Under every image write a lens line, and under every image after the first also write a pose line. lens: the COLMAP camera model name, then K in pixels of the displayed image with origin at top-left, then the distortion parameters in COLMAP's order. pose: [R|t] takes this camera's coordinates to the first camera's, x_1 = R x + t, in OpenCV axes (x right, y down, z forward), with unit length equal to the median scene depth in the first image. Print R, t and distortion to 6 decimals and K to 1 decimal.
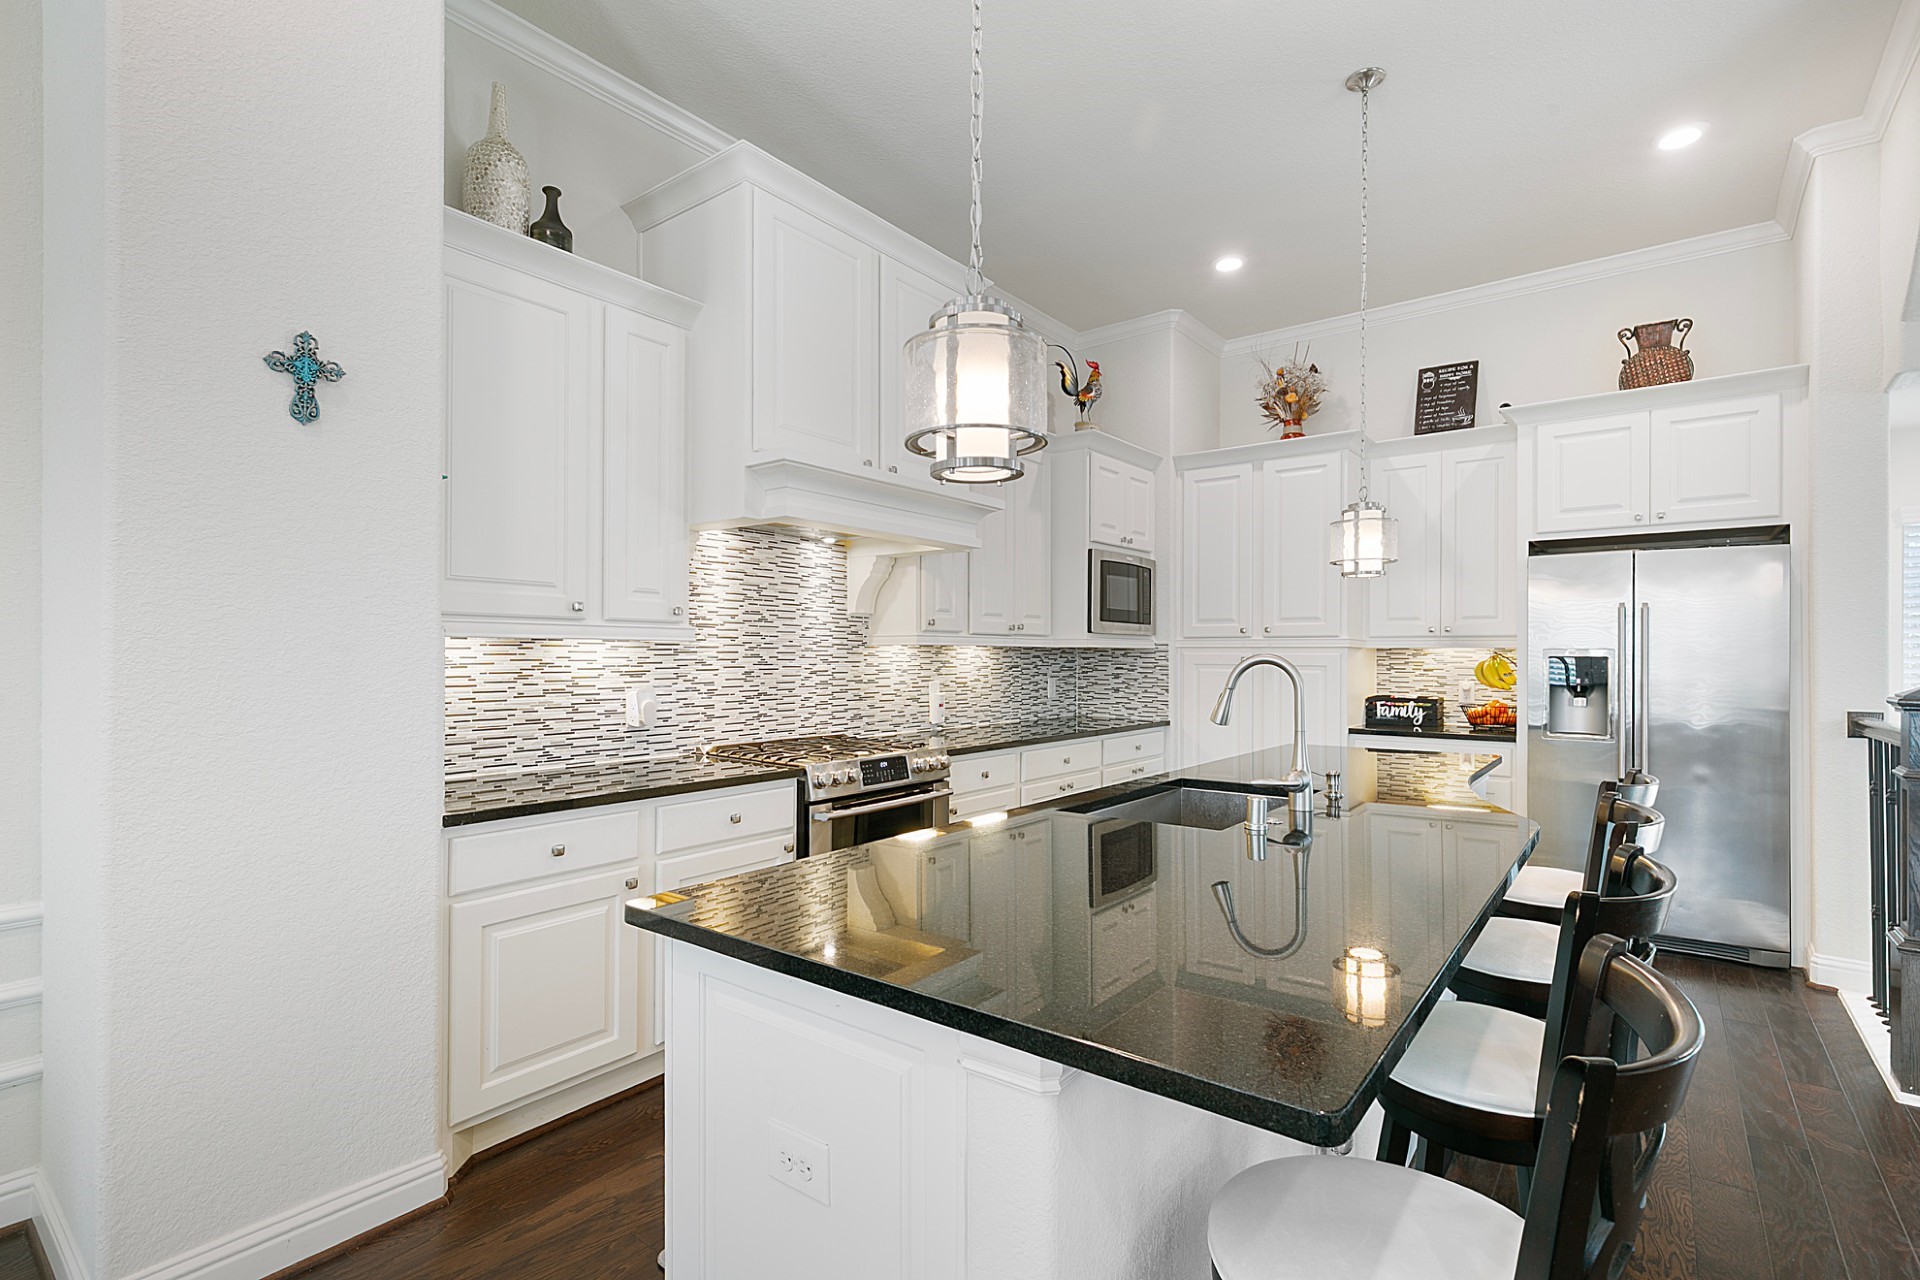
lens RADIAL K [[885.2, 0, 946.5], [0, 885.2, 635.3], [0, 0, 1]] dist [0.026983, -0.005506]
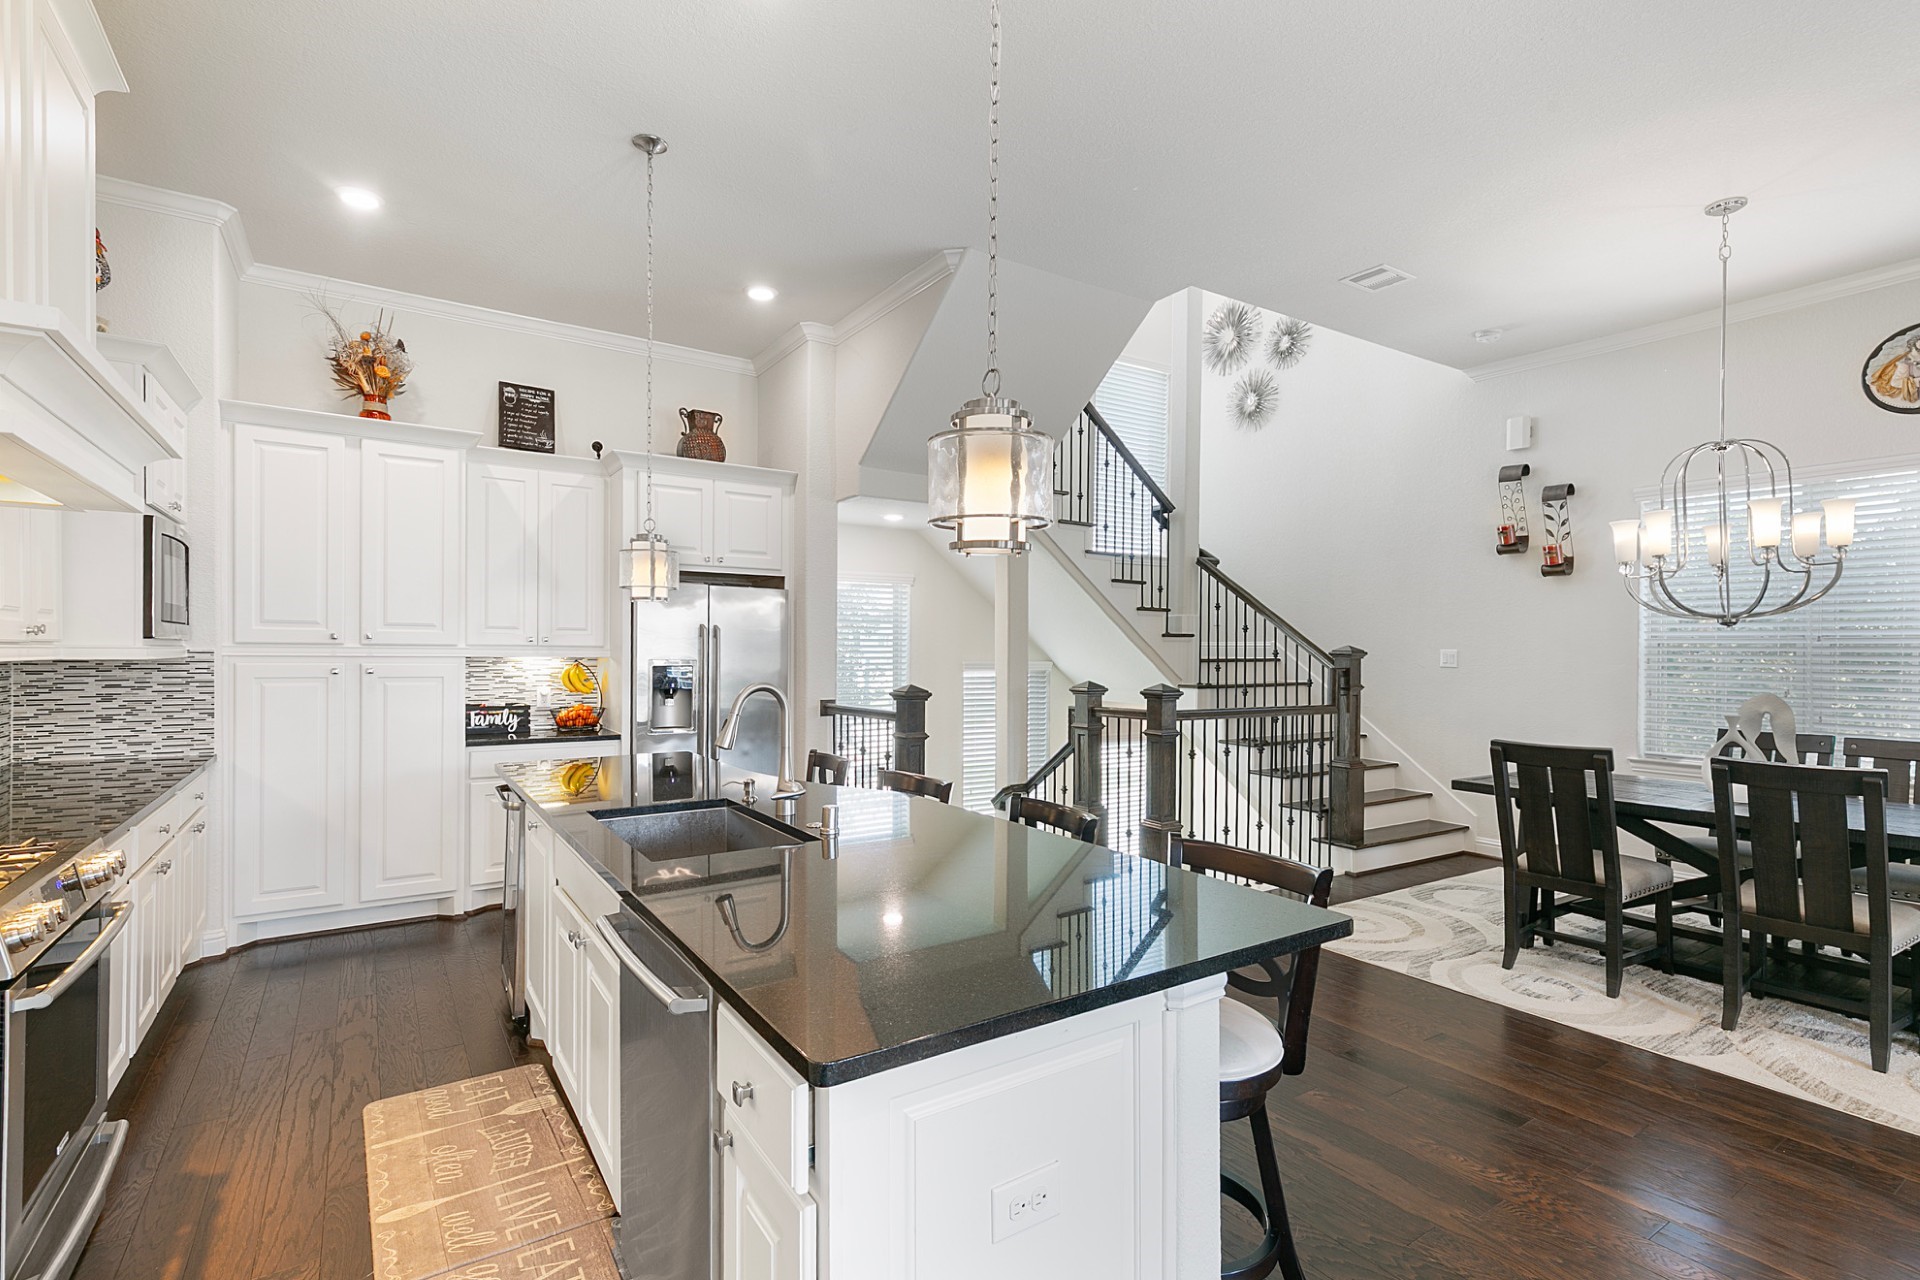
lens RADIAL K [[885.2, 0, 970.3], [0, 885.2, 649.7], [0, 0, 1]] dist [0.026983, -0.005506]
pose [[0.342270, 0.003062, 0.939597, -0.248475], [-0.027206, 0.999608, 0.006653, -0.014687], [-0.939208, -0.027840, 0.342219, 0.148373]]
